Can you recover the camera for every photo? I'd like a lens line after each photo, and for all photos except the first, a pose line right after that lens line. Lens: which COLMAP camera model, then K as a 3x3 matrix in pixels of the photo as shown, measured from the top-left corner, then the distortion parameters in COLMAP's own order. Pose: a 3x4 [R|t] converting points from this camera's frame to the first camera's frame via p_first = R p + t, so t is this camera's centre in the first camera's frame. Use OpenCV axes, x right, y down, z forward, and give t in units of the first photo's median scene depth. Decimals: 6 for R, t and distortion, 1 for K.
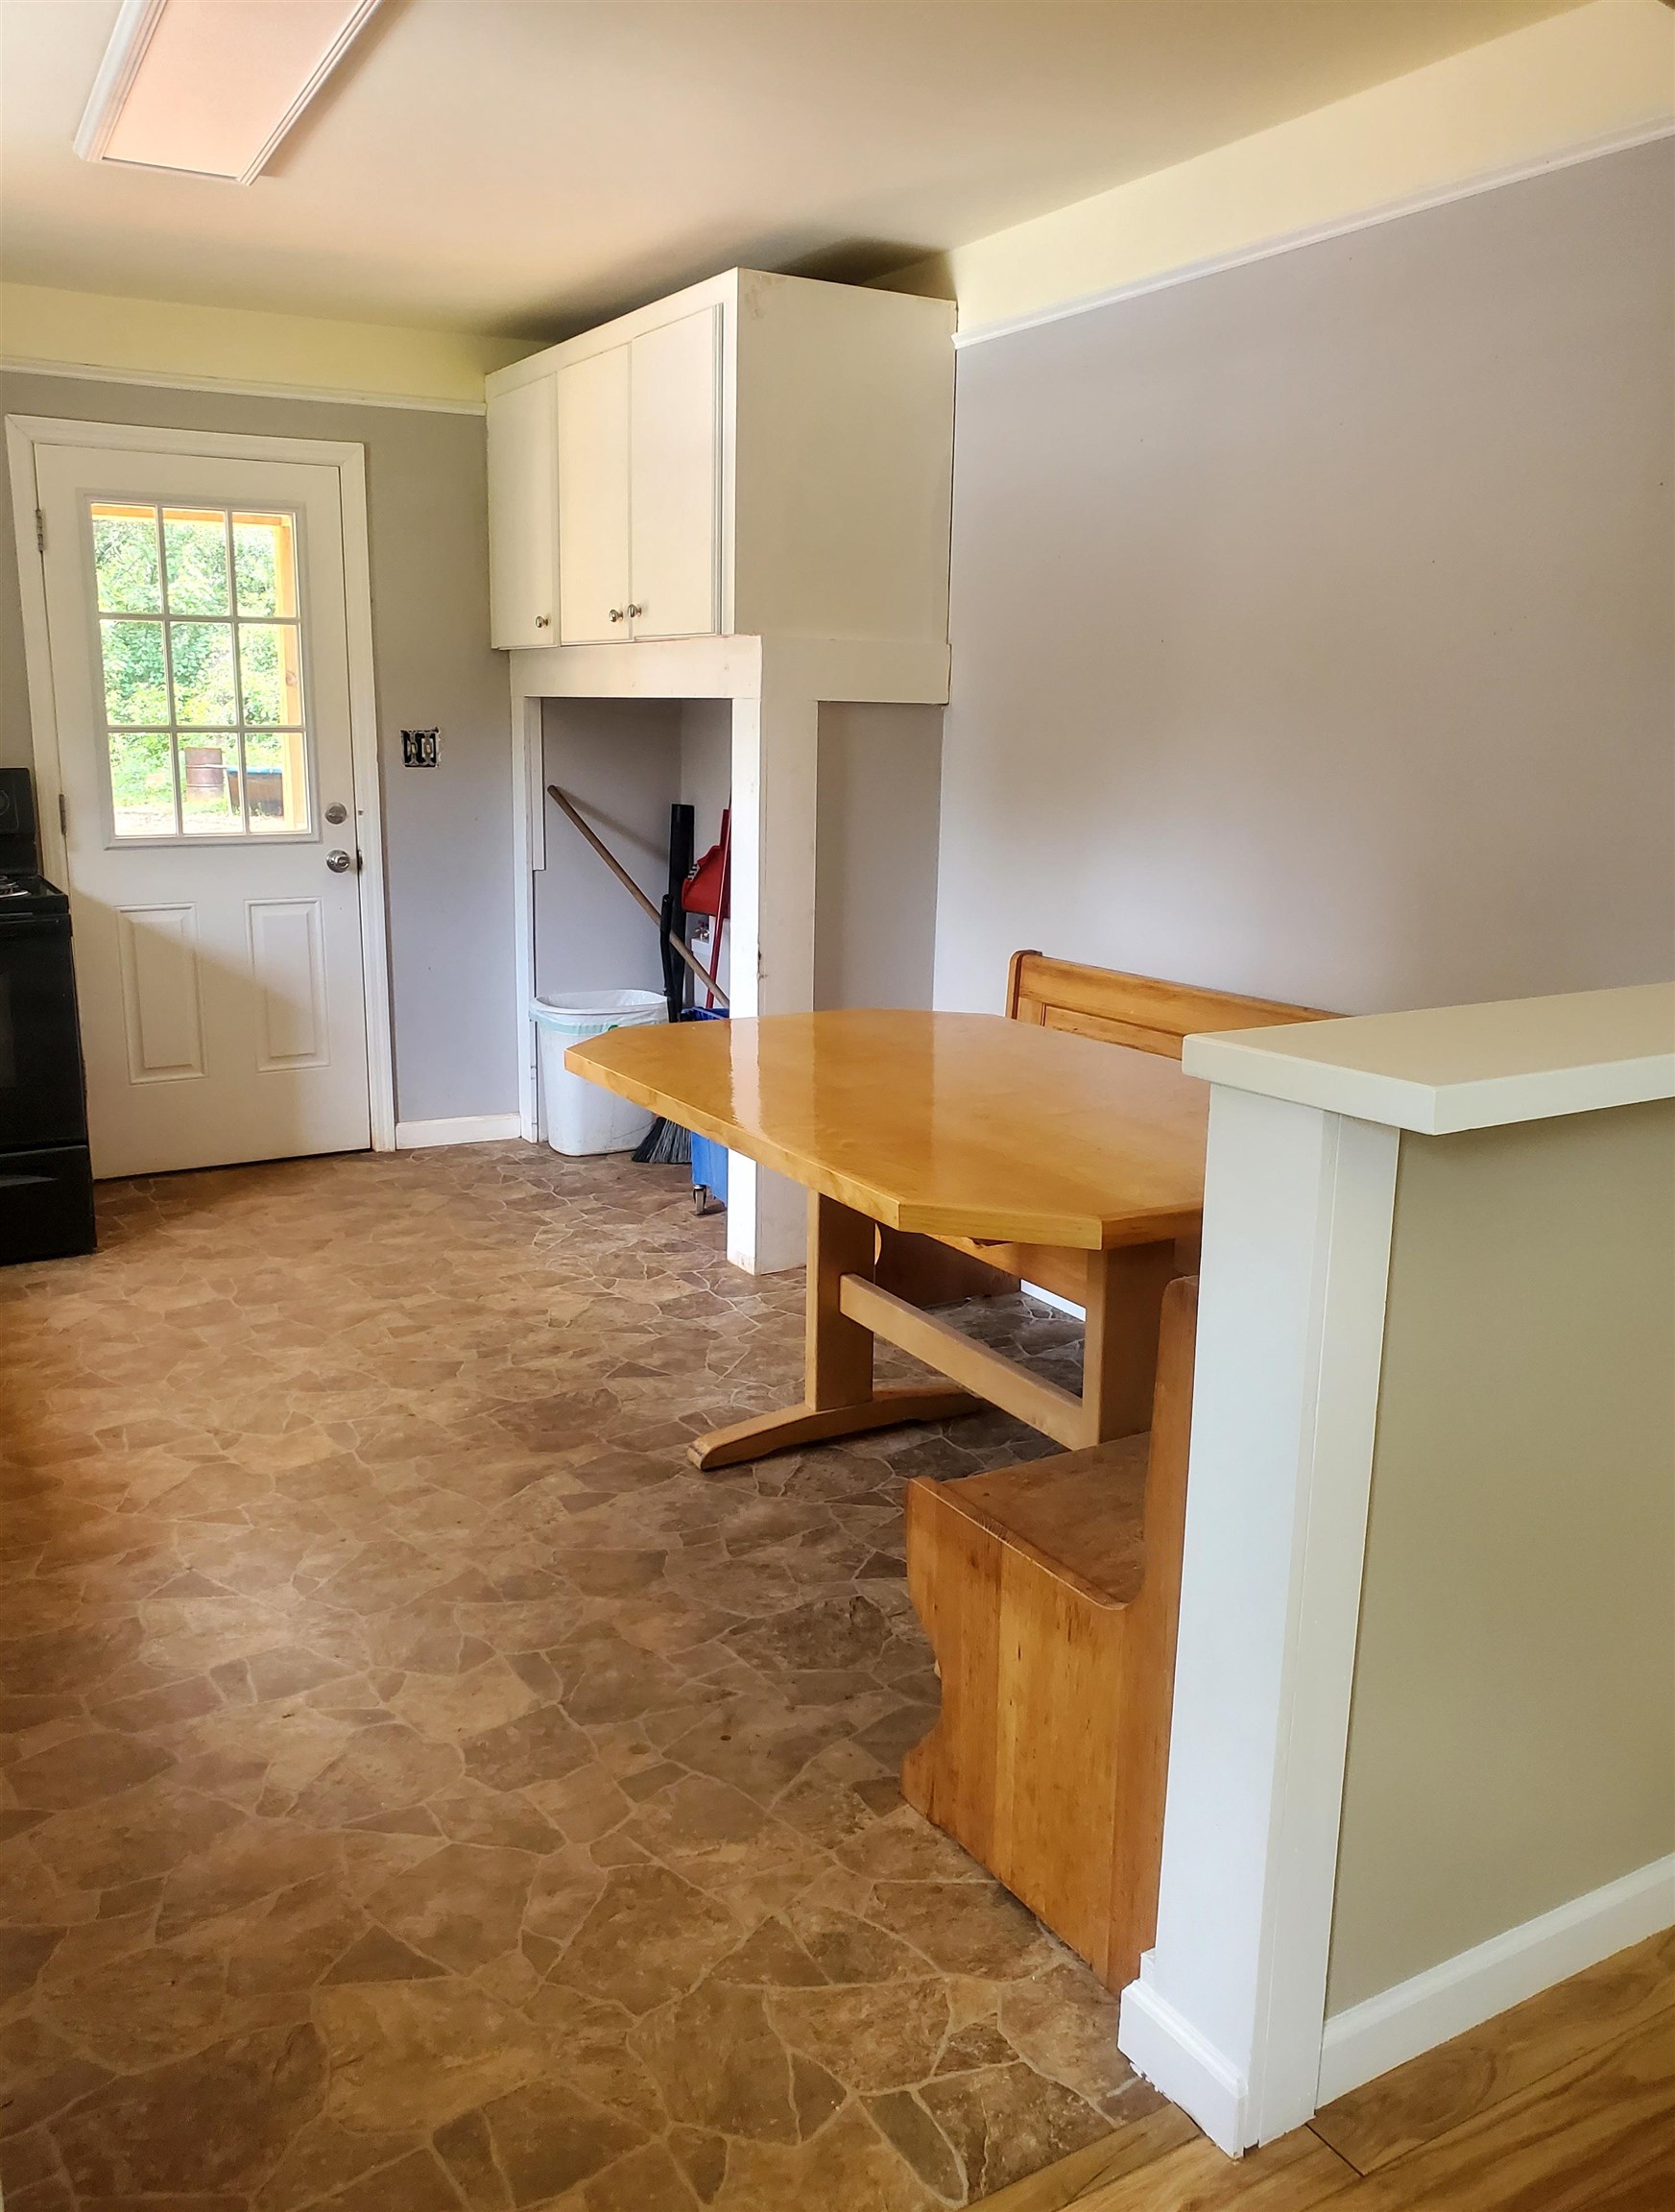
lens RADIAL K [[1783.7, 0, 831.5], [0, 1783.7, 1098.9], [0, 0, 1]] dist [-0.003734, 0.058562]
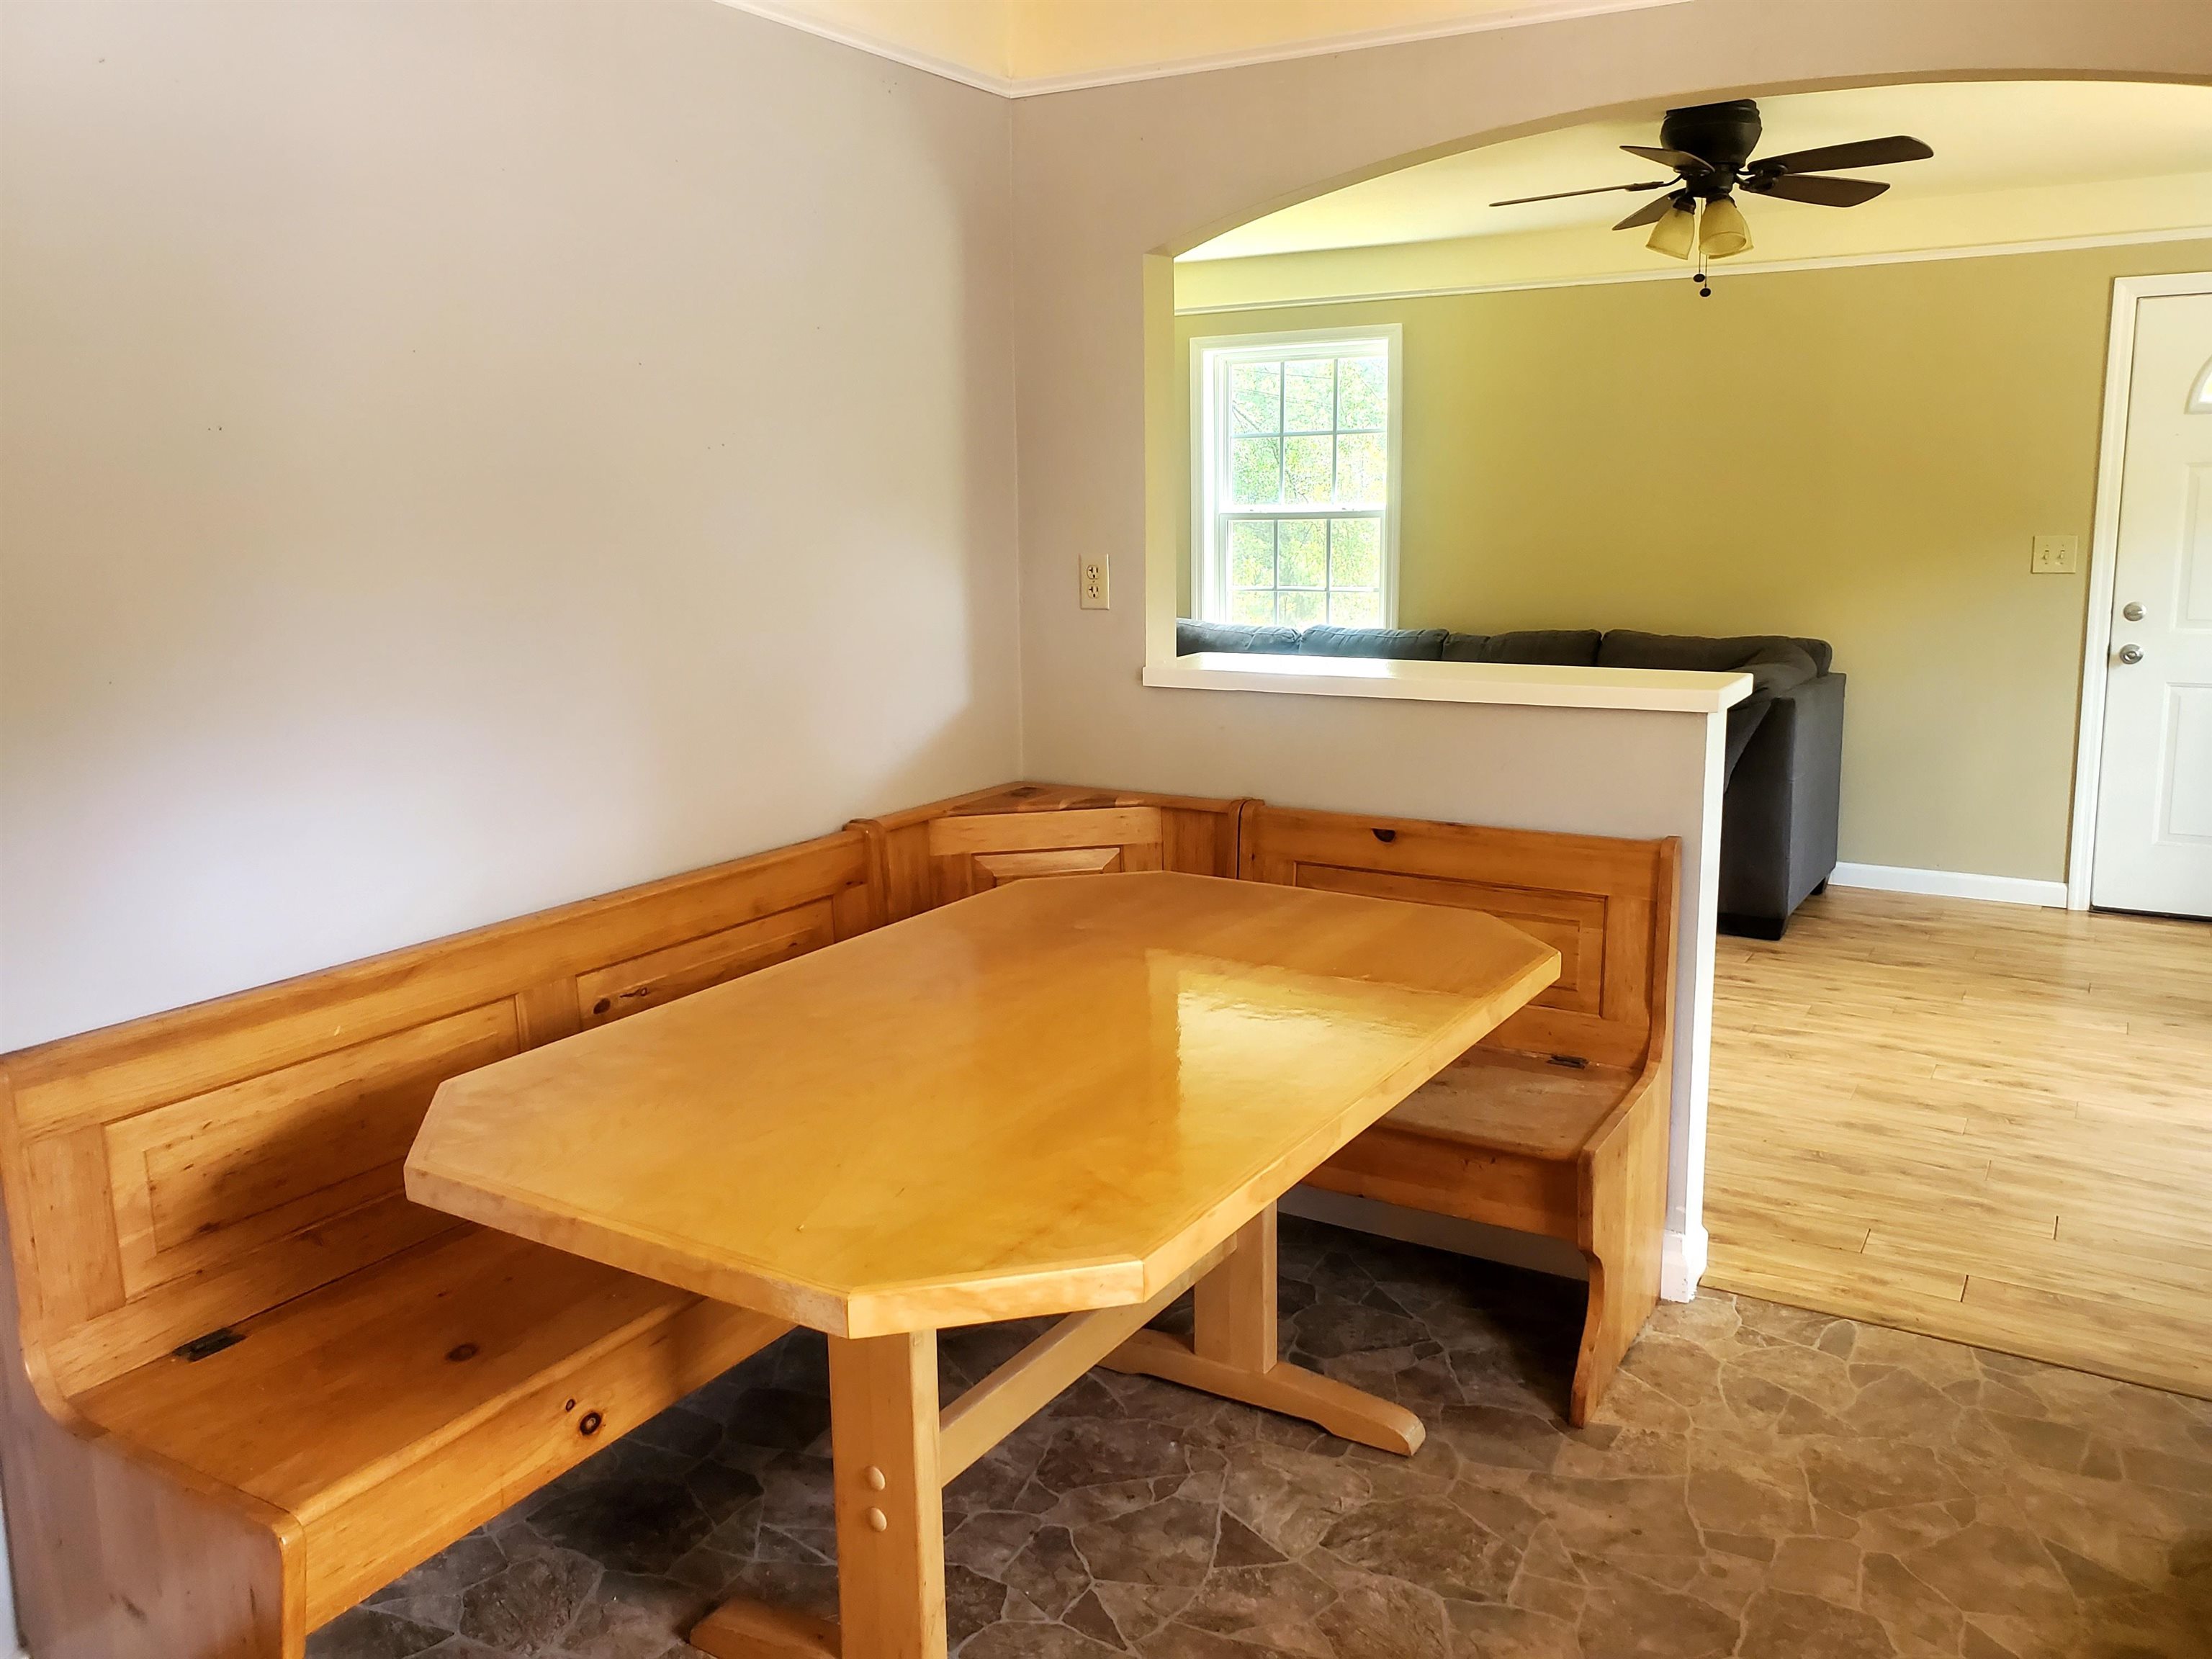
lens RADIAL K [[1734.9, 0, 1112.4], [0, 1734.9, 766.9], [0, 0, 1]] dist [0.013829, 0.011897]
pose [[-0.485035, -0.139691, 0.863266, -0.440046], [0.192419, 0.945918, 0.261178, -0.228365], [-0.853063, 0.292790, -0.431924, 0.967198]]
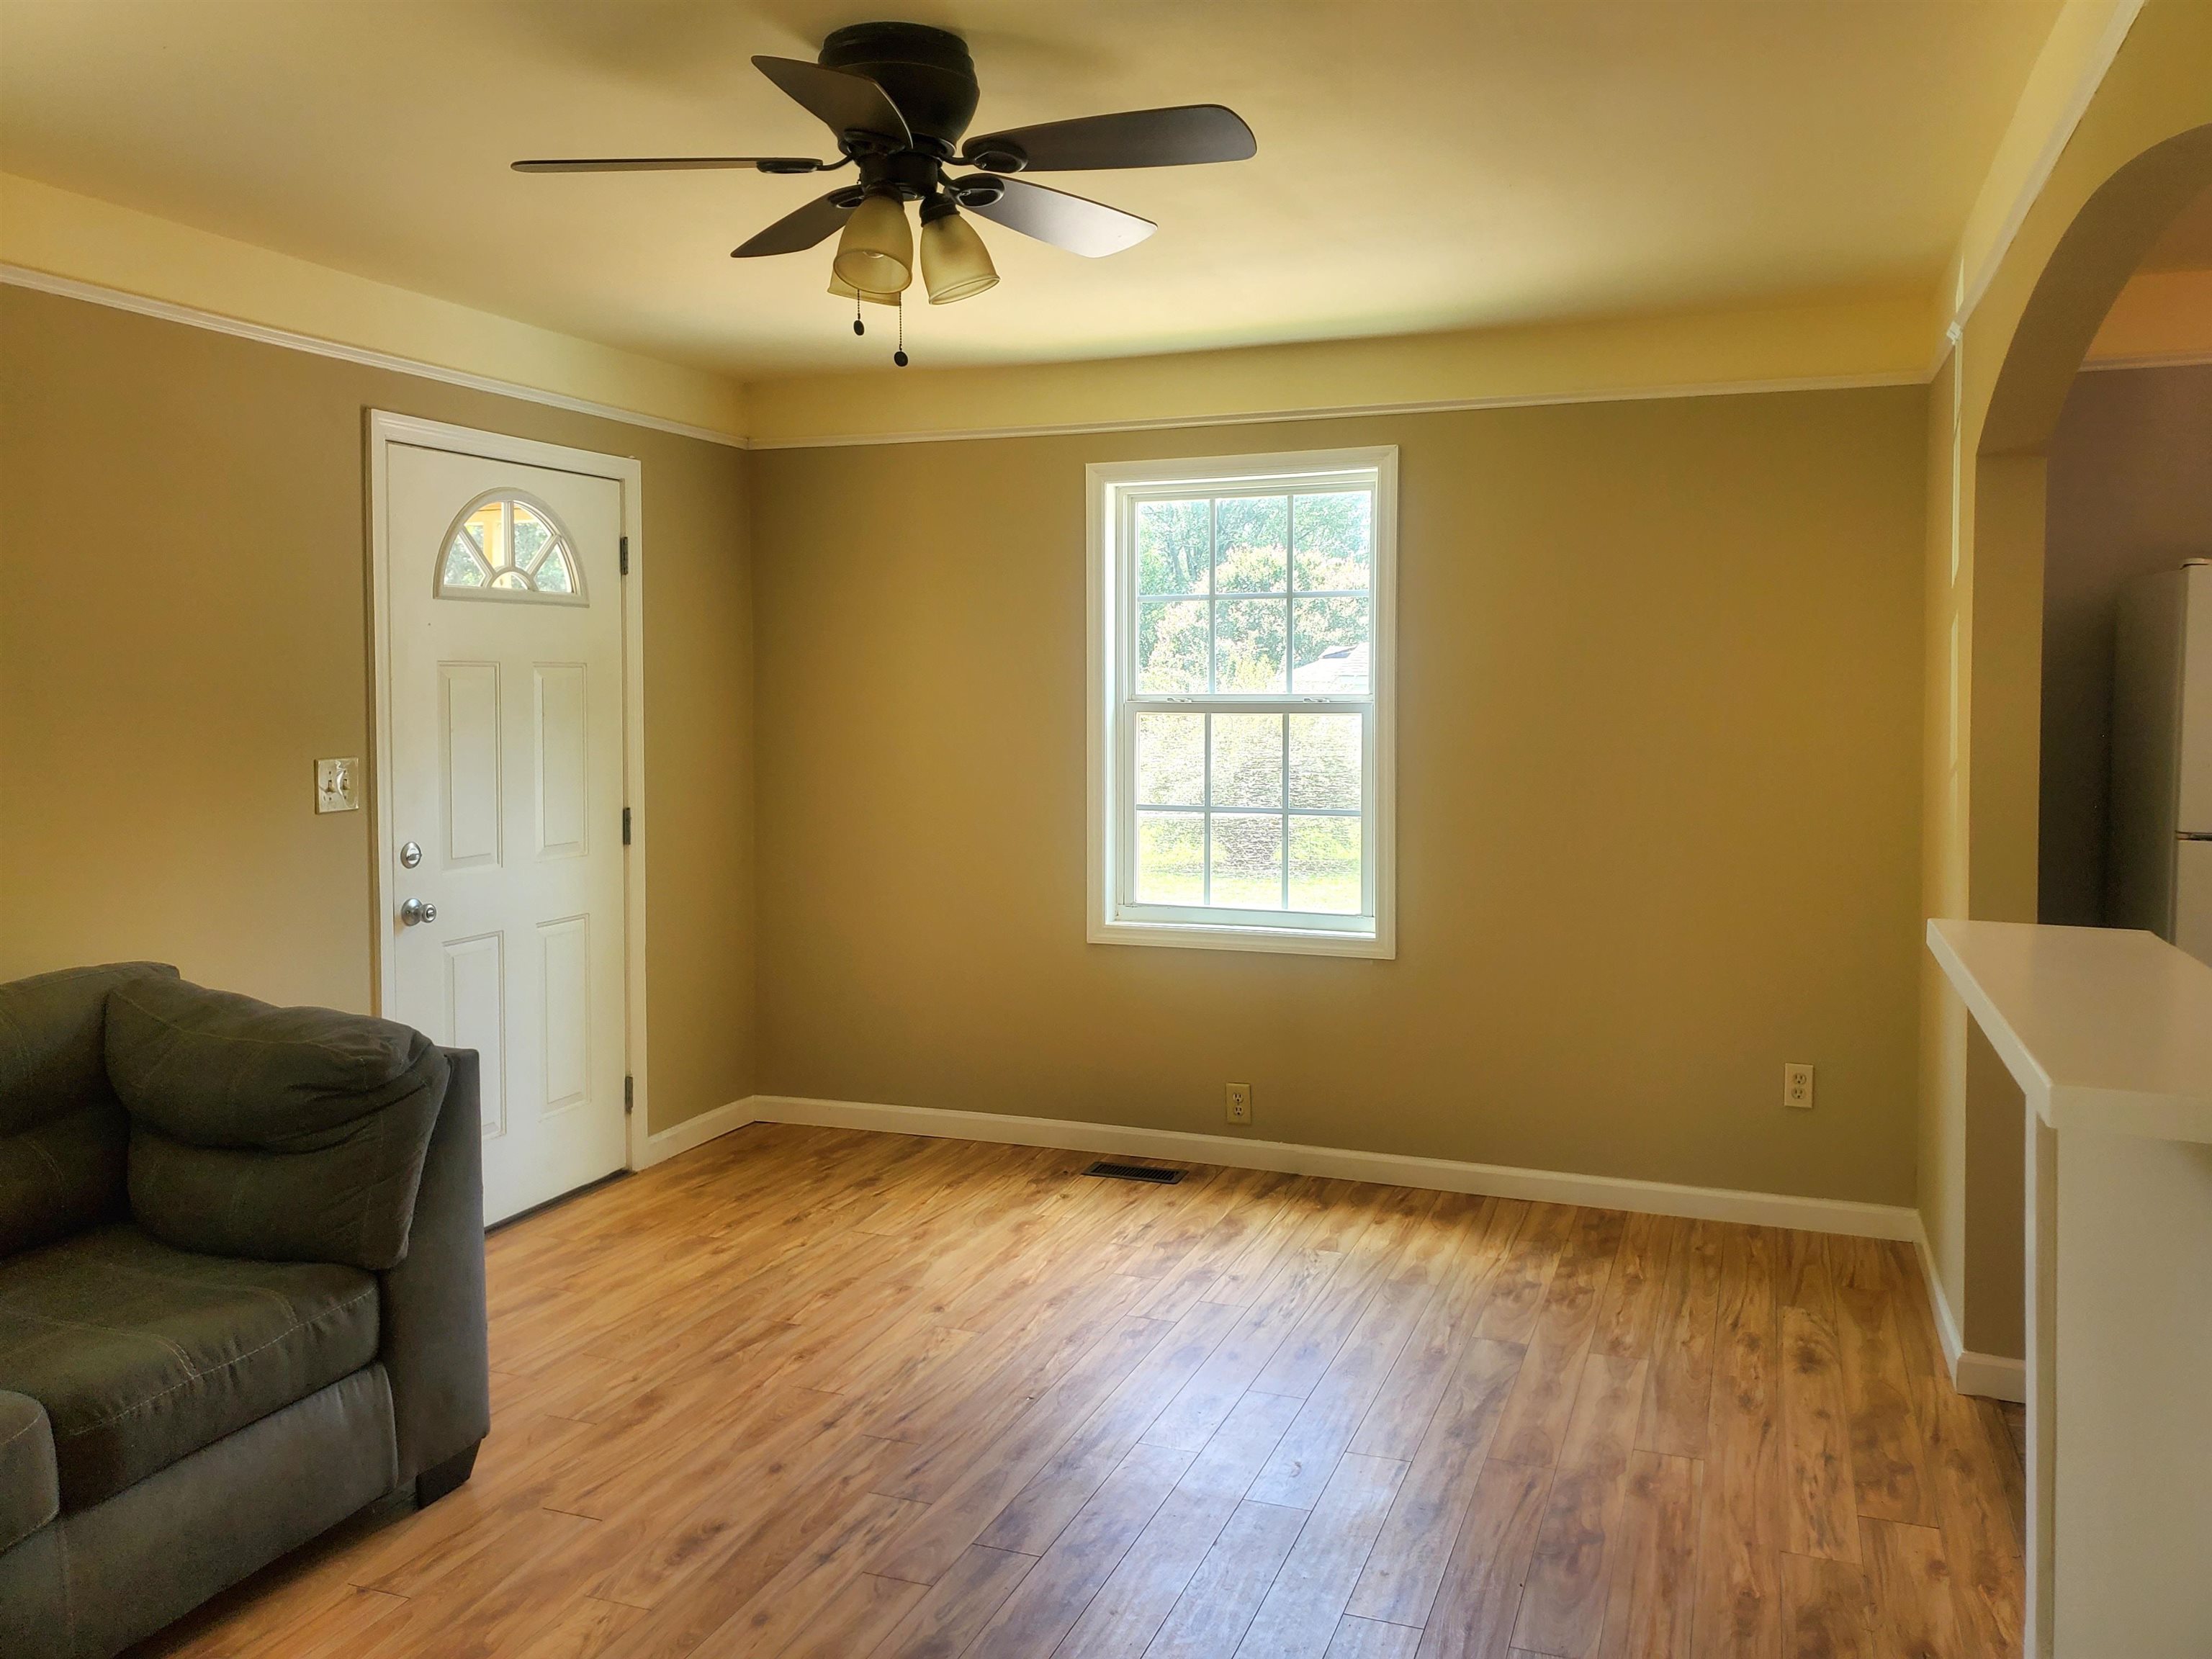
lens RADIAL K [[1723.2, 0, 1124.4], [0, 1723.2, 747.1], [0, 0, 1]] dist [-0.001385, 0.011959]
pose [[-0.774773, 0.014561, -0.632072, 0.755865], [-0.142868, 0.969844, 0.197464, -0.147268], [0.615887, 0.243292, -0.749328, 0.634407]]
